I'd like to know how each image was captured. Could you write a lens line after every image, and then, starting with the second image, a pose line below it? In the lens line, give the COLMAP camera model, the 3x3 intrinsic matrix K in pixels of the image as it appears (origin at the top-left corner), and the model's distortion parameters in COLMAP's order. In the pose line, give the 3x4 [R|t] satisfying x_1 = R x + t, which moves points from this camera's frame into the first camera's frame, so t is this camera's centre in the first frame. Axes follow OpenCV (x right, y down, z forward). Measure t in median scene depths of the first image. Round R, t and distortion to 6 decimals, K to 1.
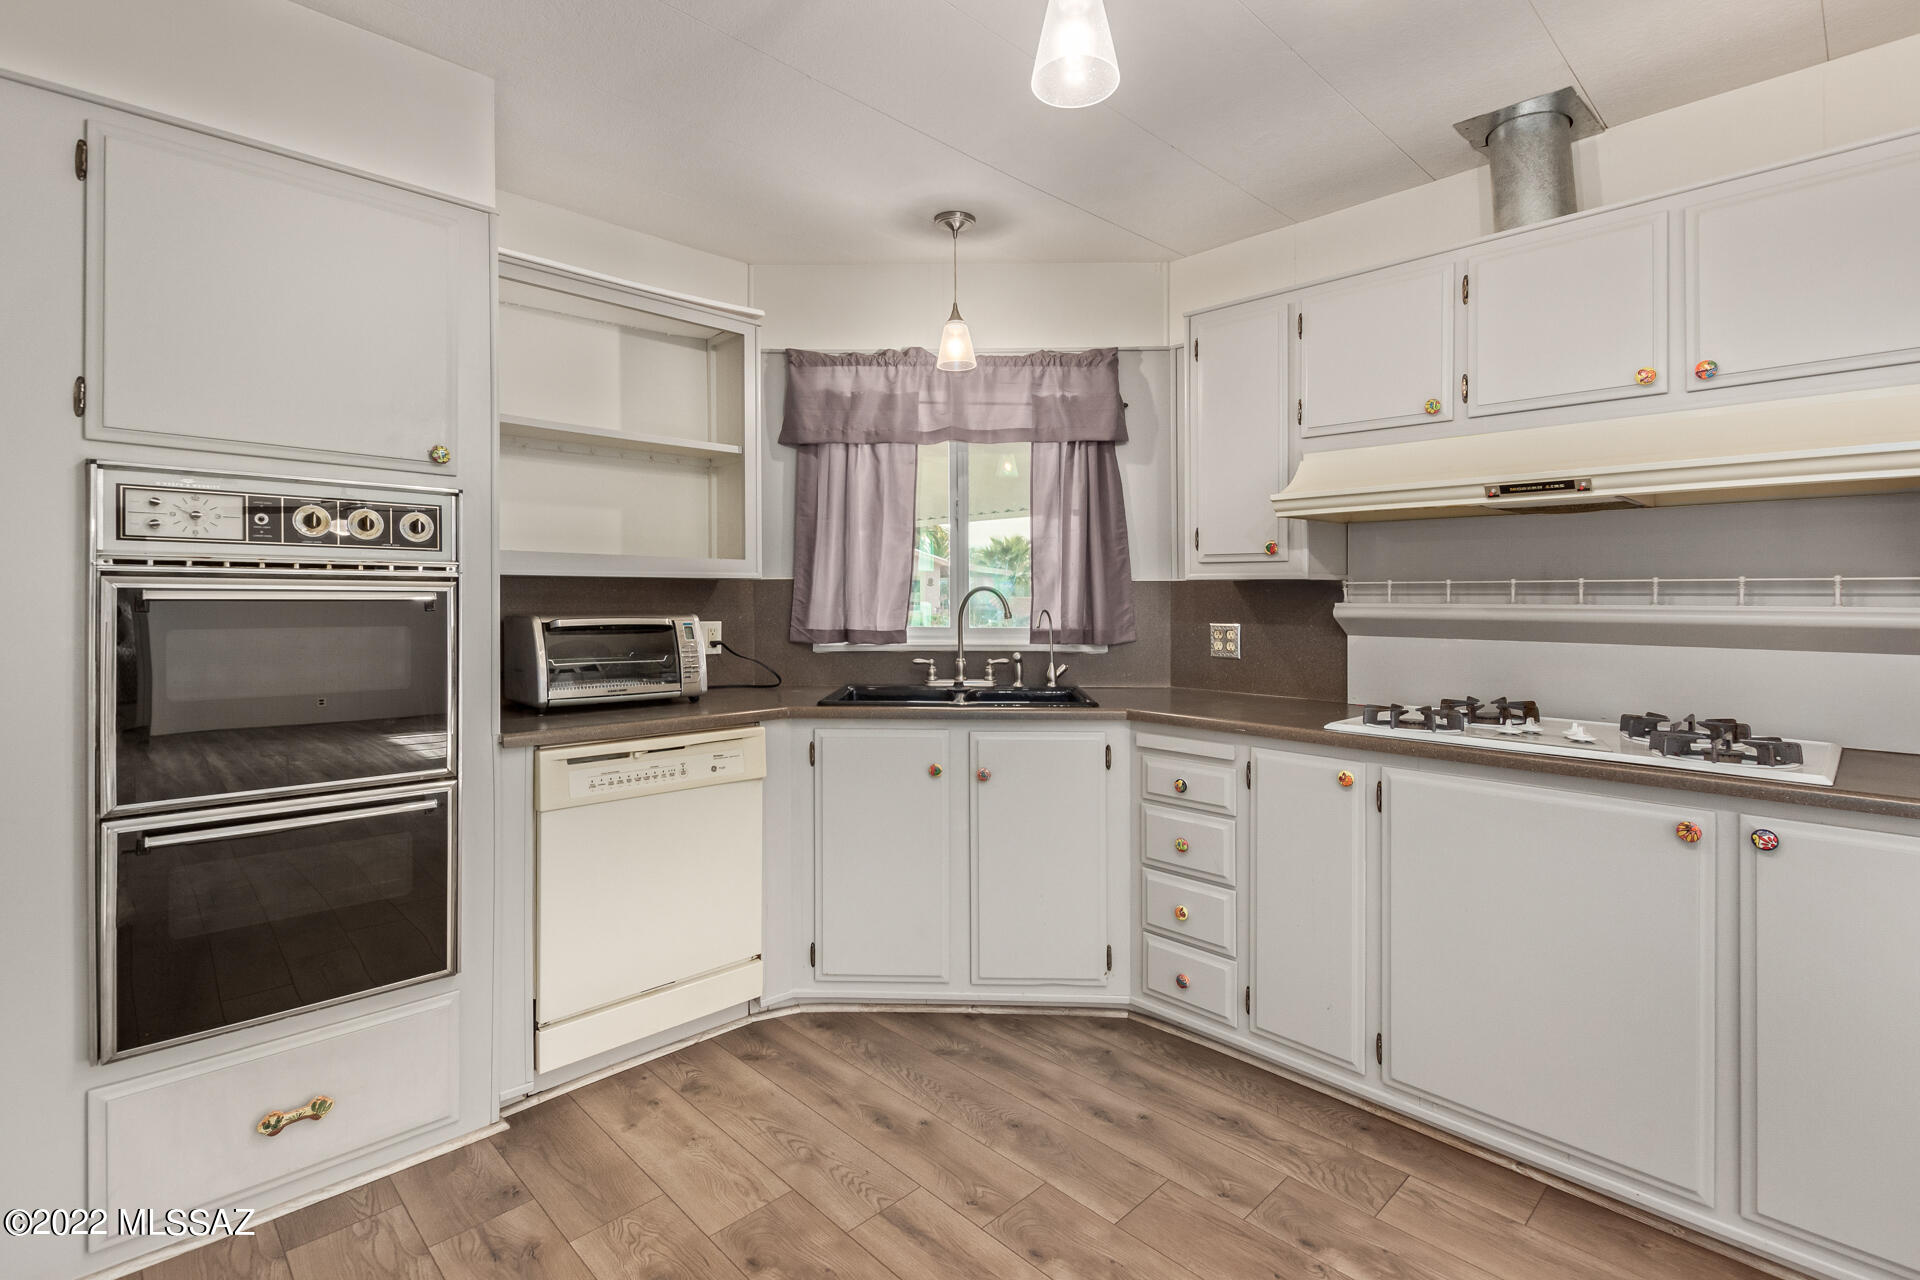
lens RADIAL K [[884.2, 0, 946.3], [0, 884.2, 608.3], [0, 0, 1]] dist [0.005509, -0.003585]
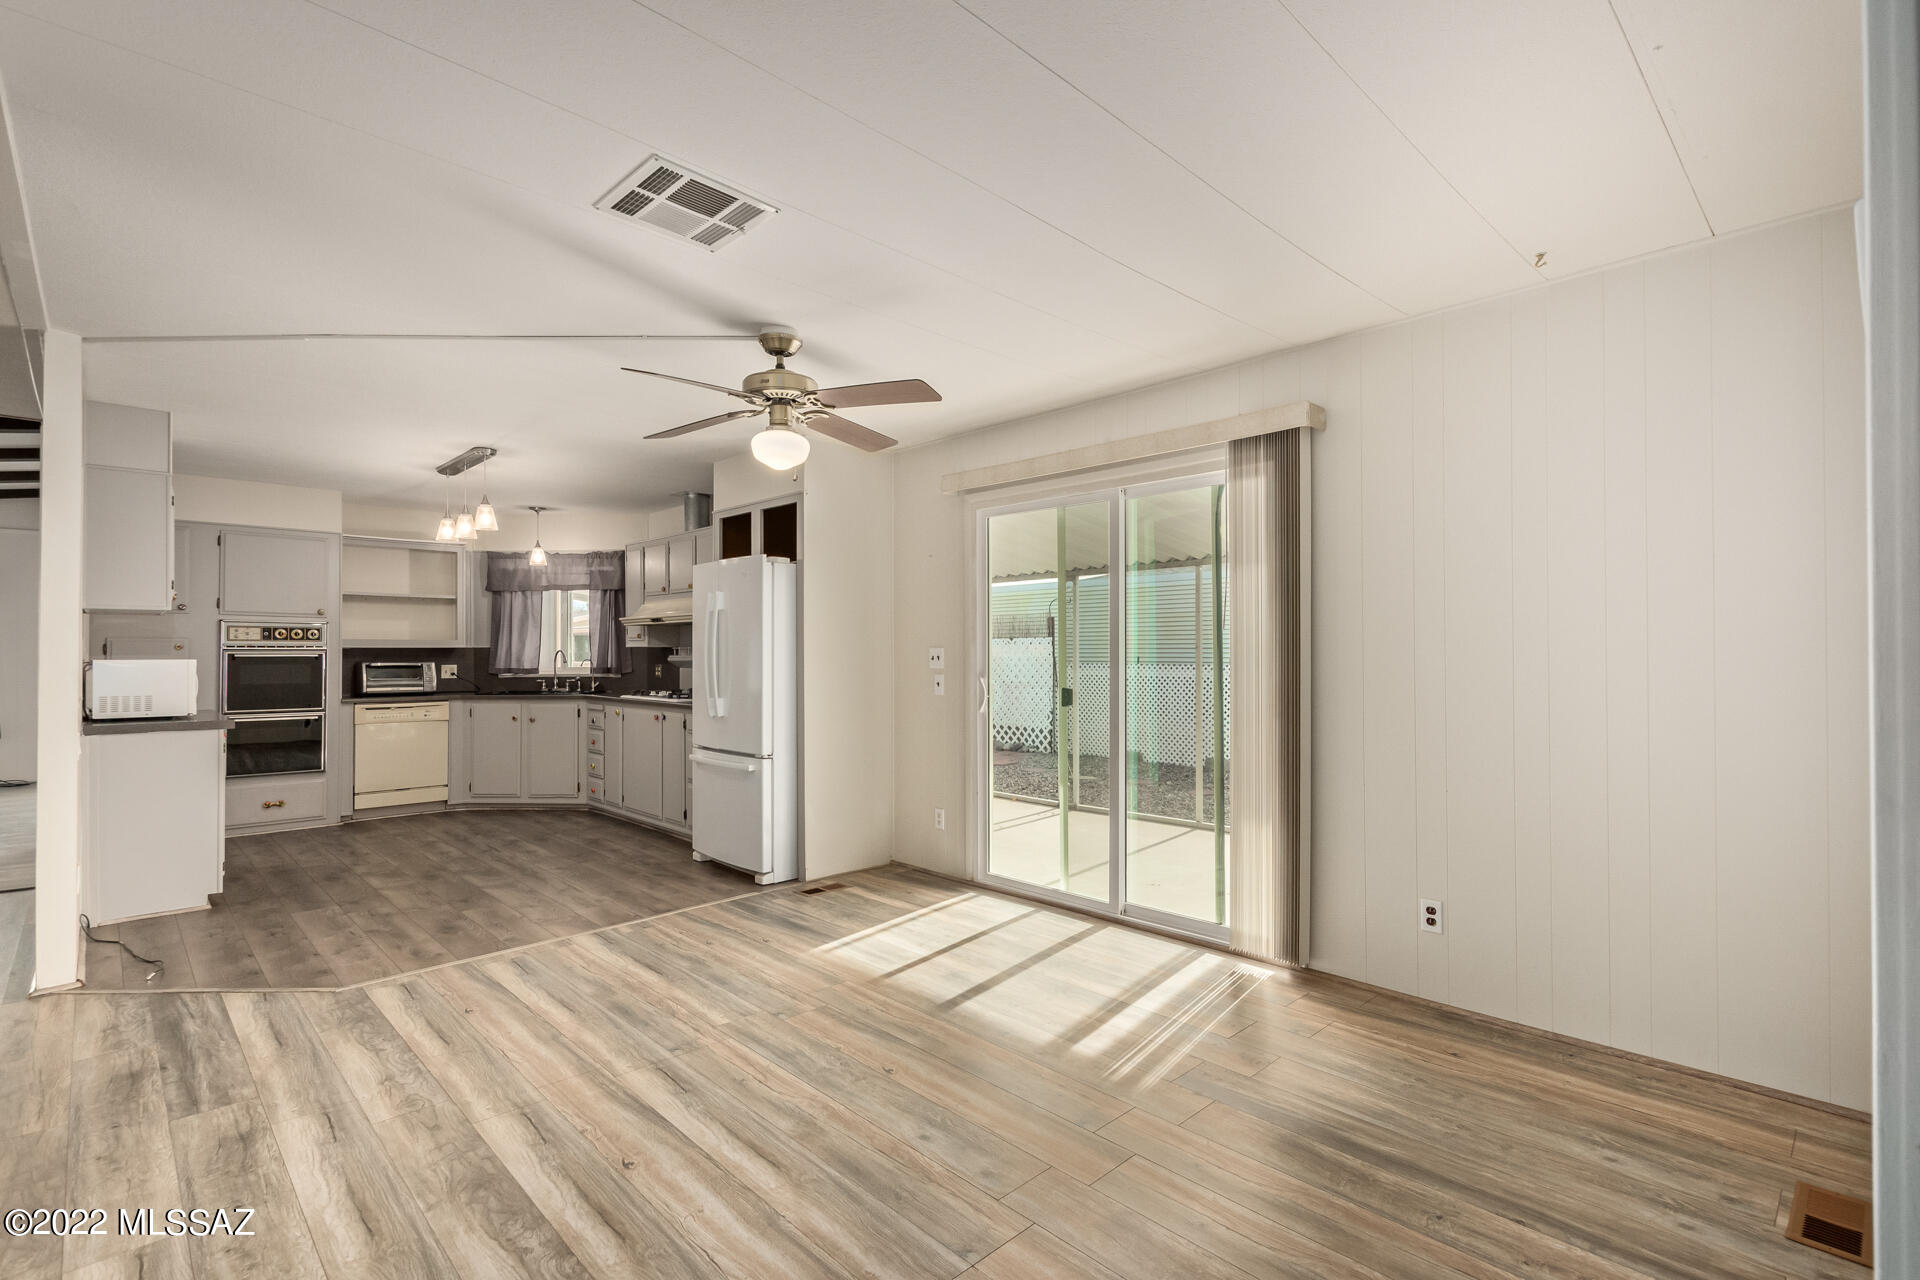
lens RADIAL K [[884.2, 0, 963.1], [0, 884.2, 647.4], [0, 0, 1]] dist [0.005509, -0.003585]
pose [[0.999976, -0.006682, -0.001624, 1.512806], [0.006650, 0.999791, -0.019343, 0.030472], [0.001753, 0.019332, 0.999812, -1.899261]]
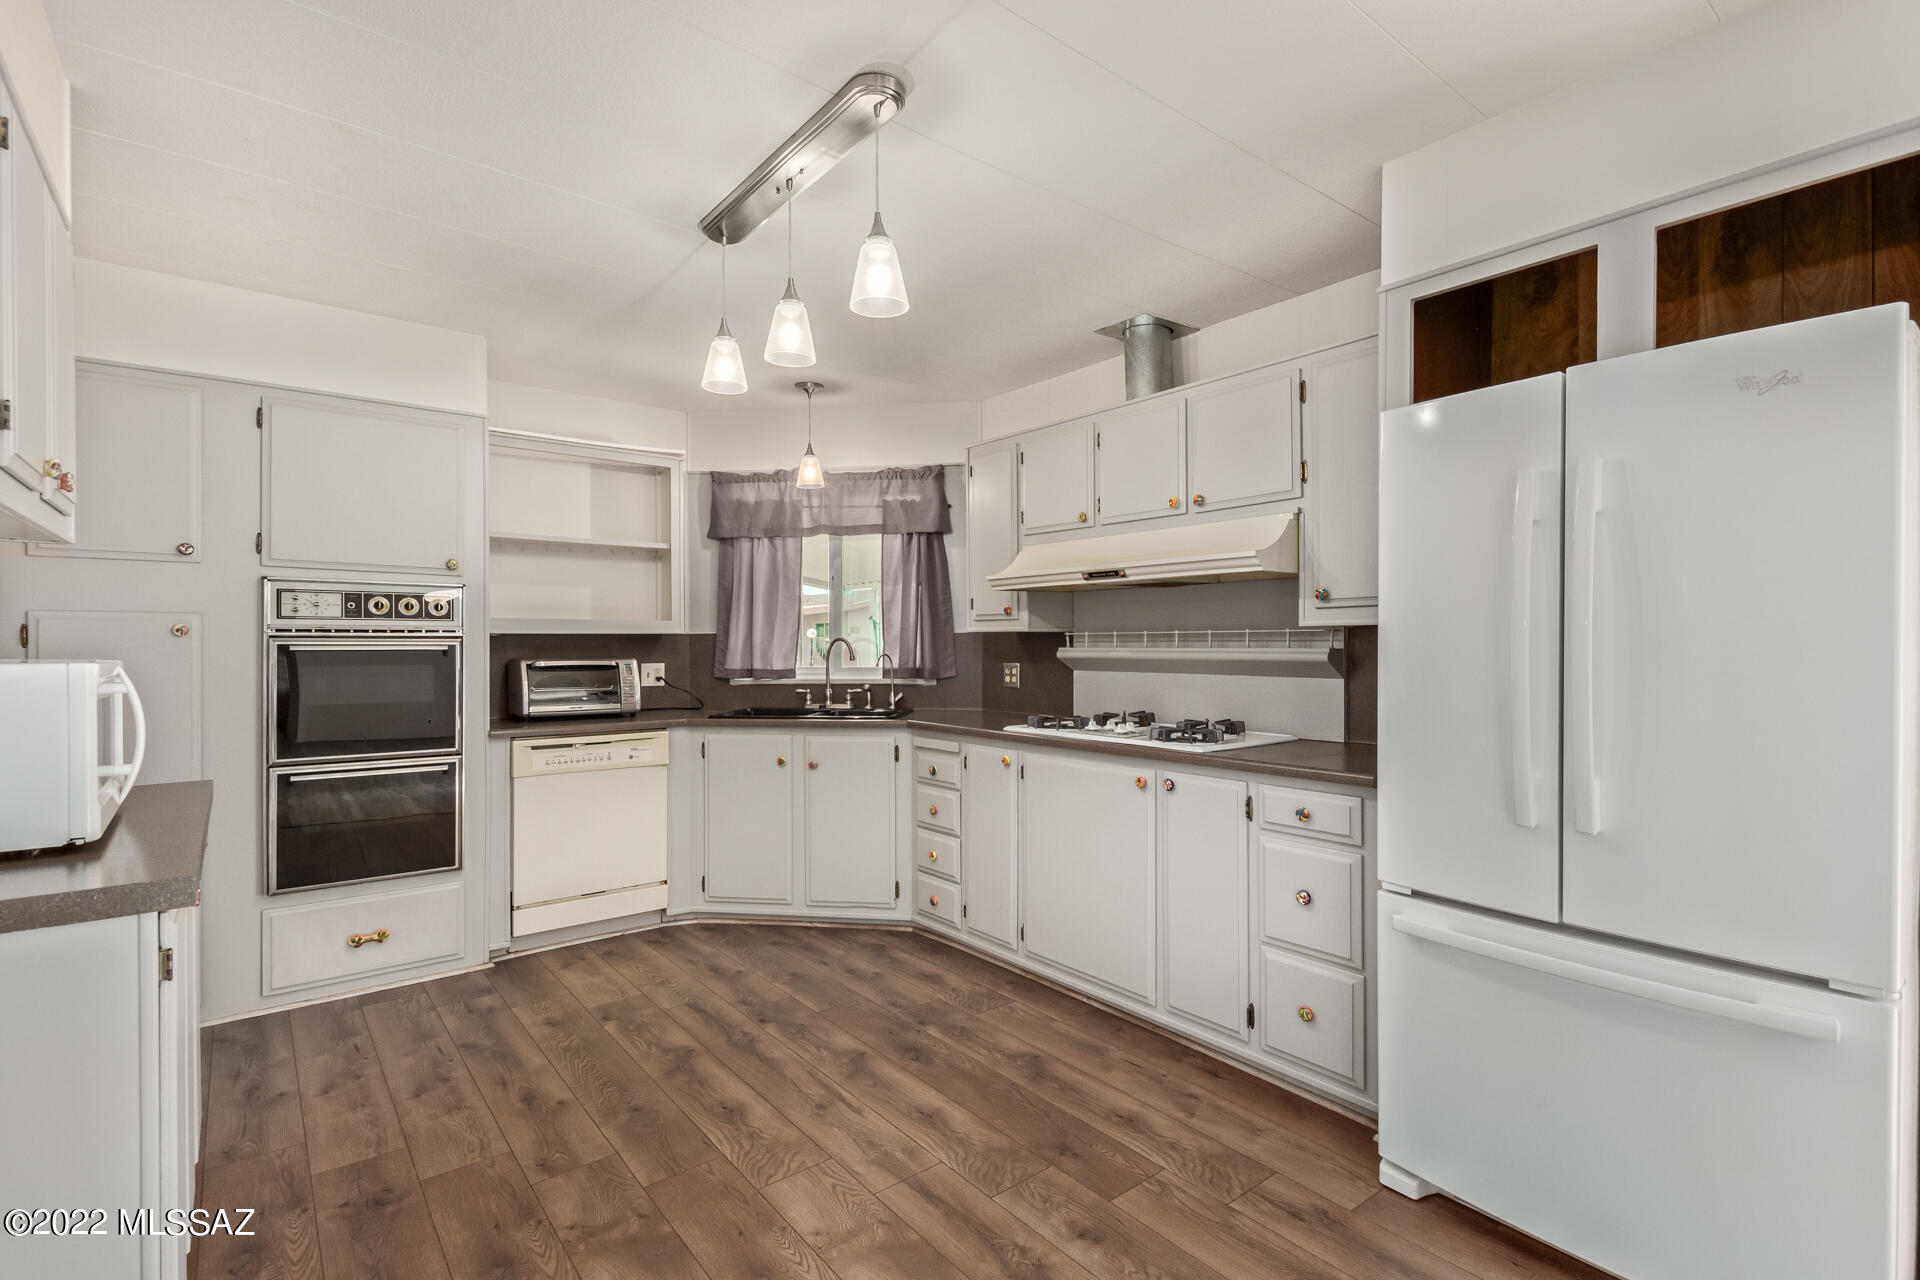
lens RADIAL K [[884.2, 0, 960.9], [0, 884.2, 648.8], [0, 0, 1]] dist [0.005509, -0.003585]
pose [[0.995594, -0.006390, -0.093552, 0.474137], [0.005699, 0.999955, -0.007648, 0.006495], [0.093596, 0.007081, 0.995585, -0.509600]]
